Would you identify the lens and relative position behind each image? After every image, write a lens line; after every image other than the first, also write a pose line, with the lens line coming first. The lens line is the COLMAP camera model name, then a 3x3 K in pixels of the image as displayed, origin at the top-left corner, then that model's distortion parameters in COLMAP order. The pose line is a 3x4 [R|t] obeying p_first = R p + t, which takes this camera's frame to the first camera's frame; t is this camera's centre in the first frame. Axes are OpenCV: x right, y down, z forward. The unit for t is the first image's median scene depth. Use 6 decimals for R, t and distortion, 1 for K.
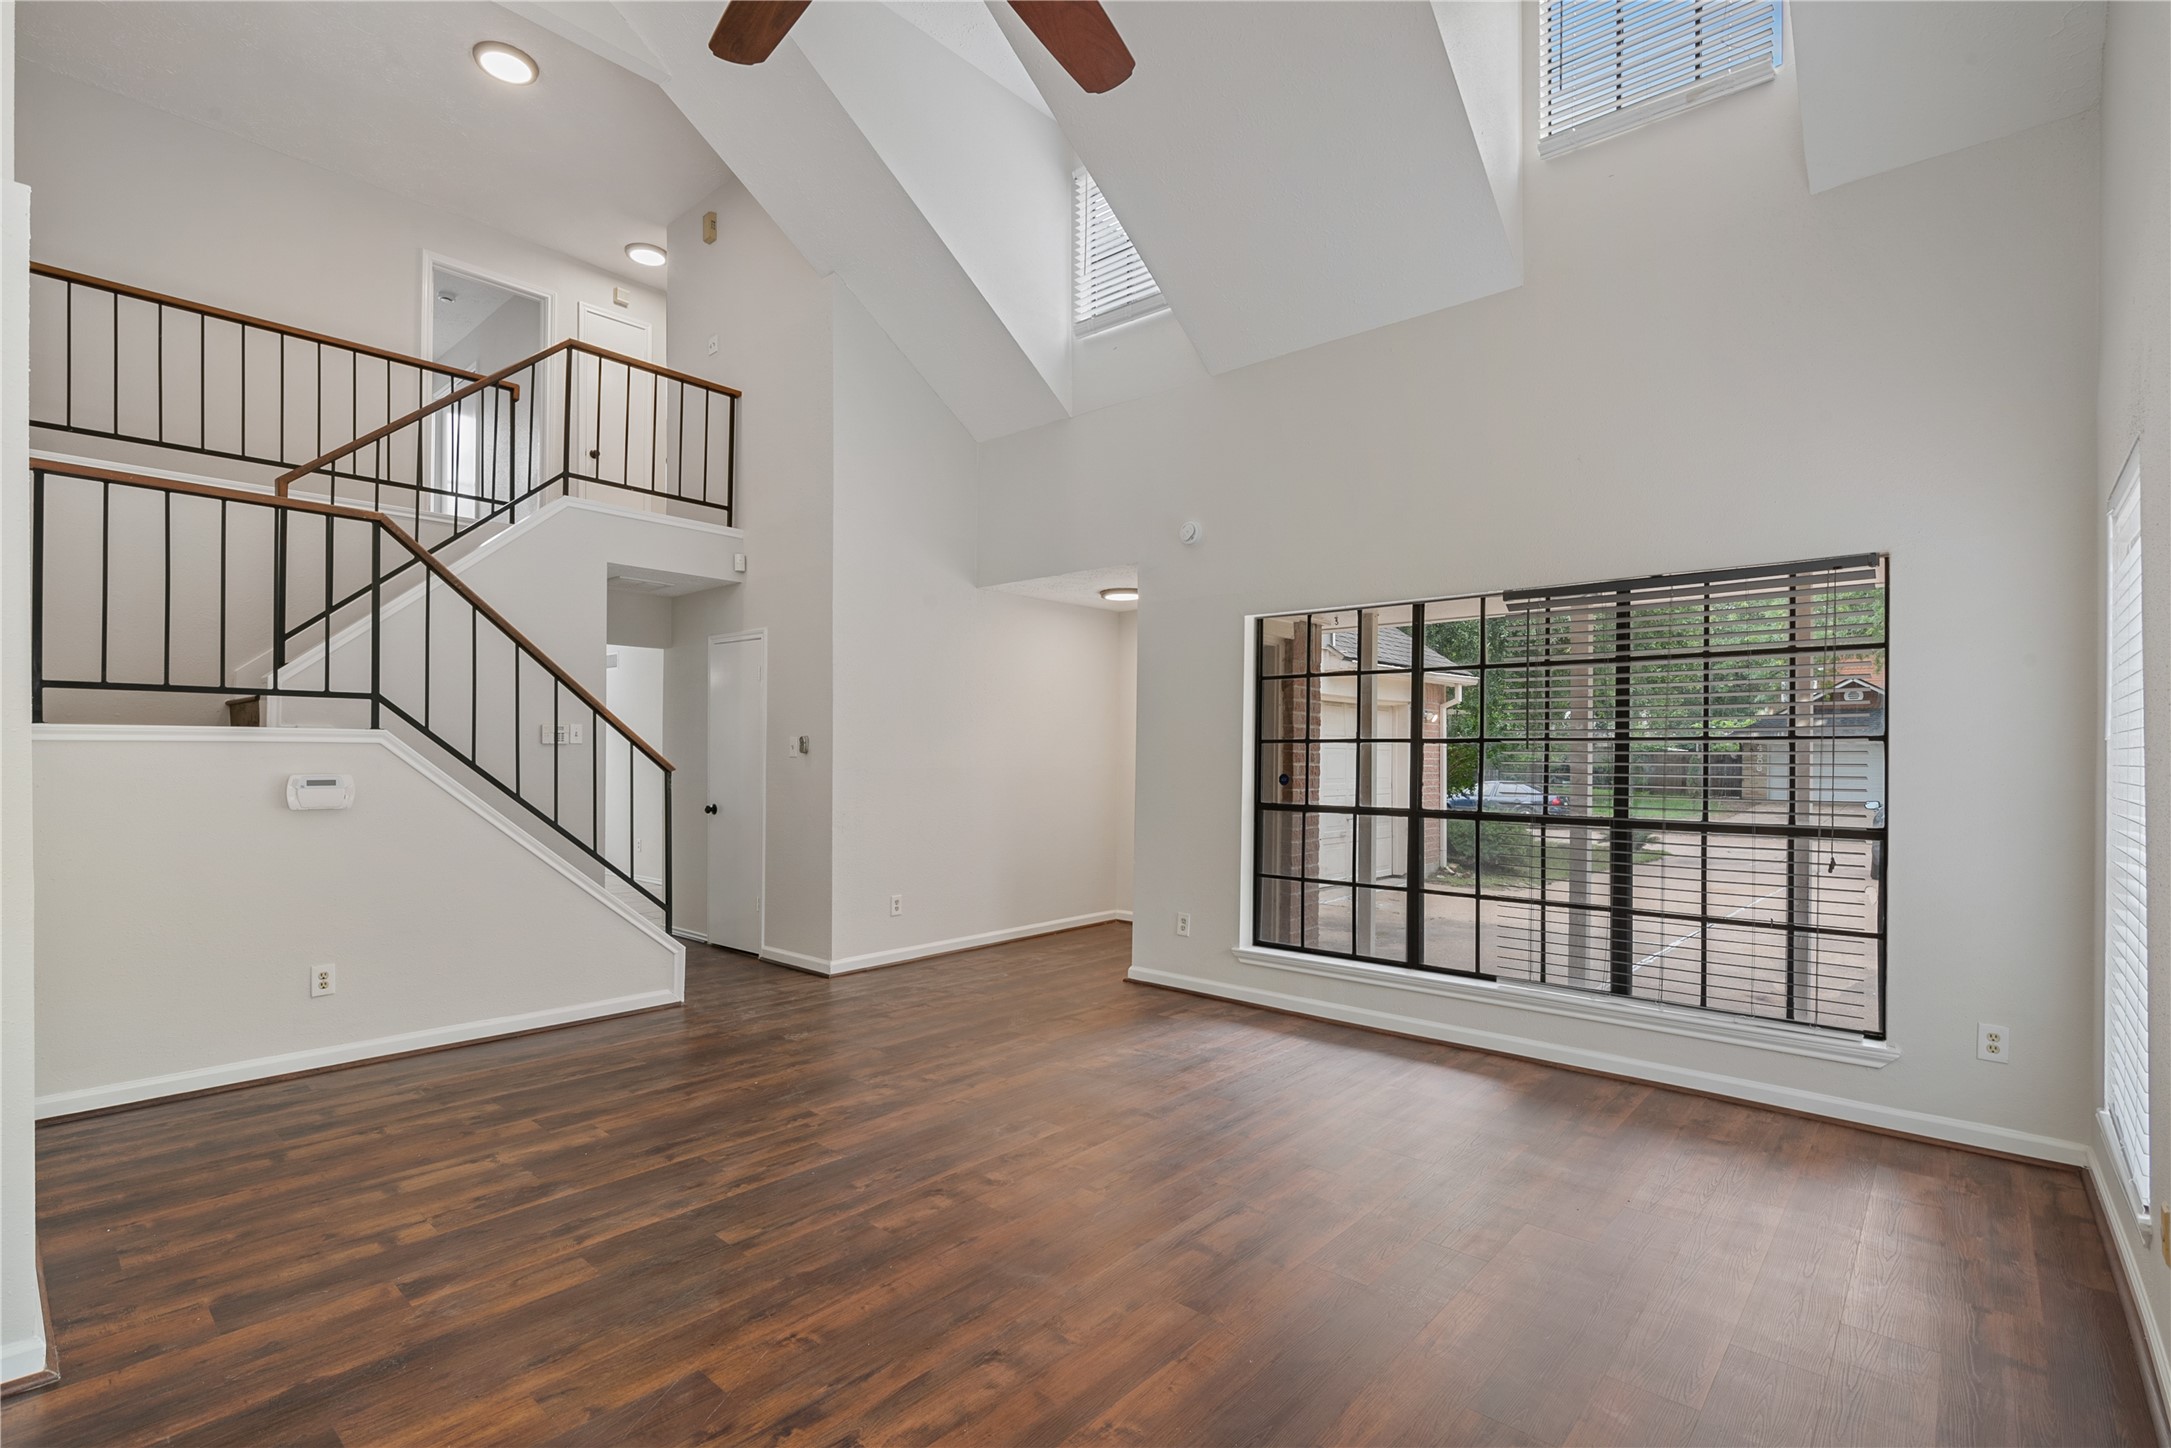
lens RADIAL K [[1004.9, 0, 1067.2], [0, 1004.9, 757.6], [0, 0, 1]] dist [-0.010236, 0.000108]
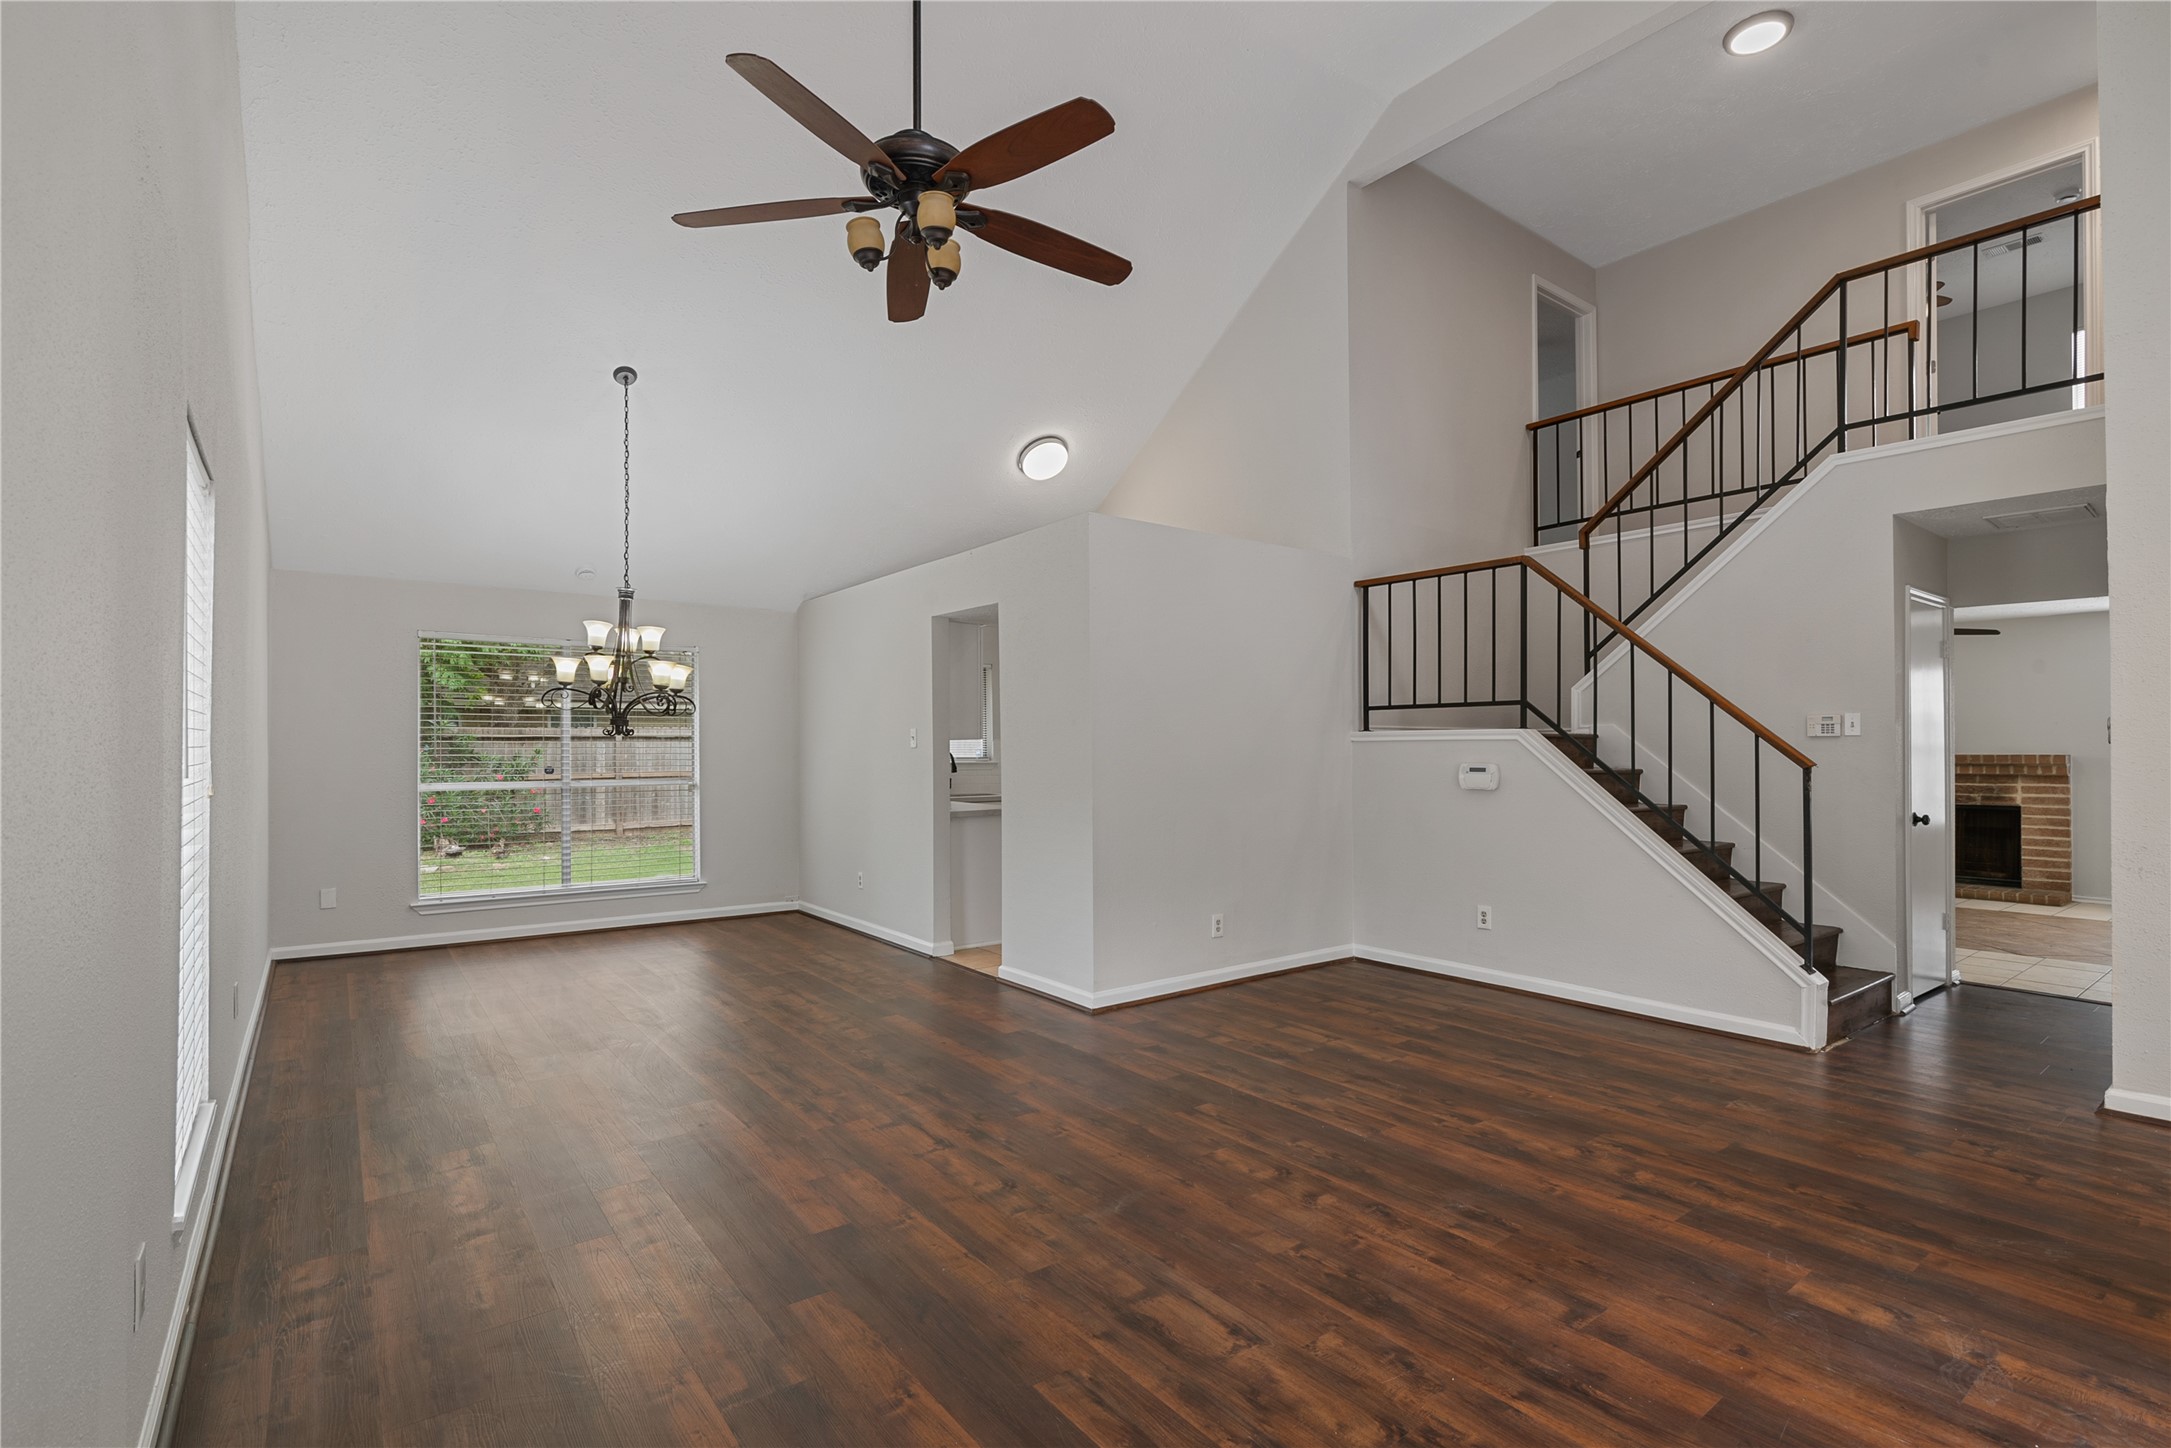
lens RADIAL K [[1010.5, 0, 1097.6], [0, 1010.5, 732.4], [0, 0, 1]] dist [-0.002190, -0.000640]
pose [[-0.182322, -0.019581, -0.983044, 0.792214], [-0.000617, 0.999804, -0.019800, 0.002265], [0.983239, -0.003003, -0.182299, 0.850303]]
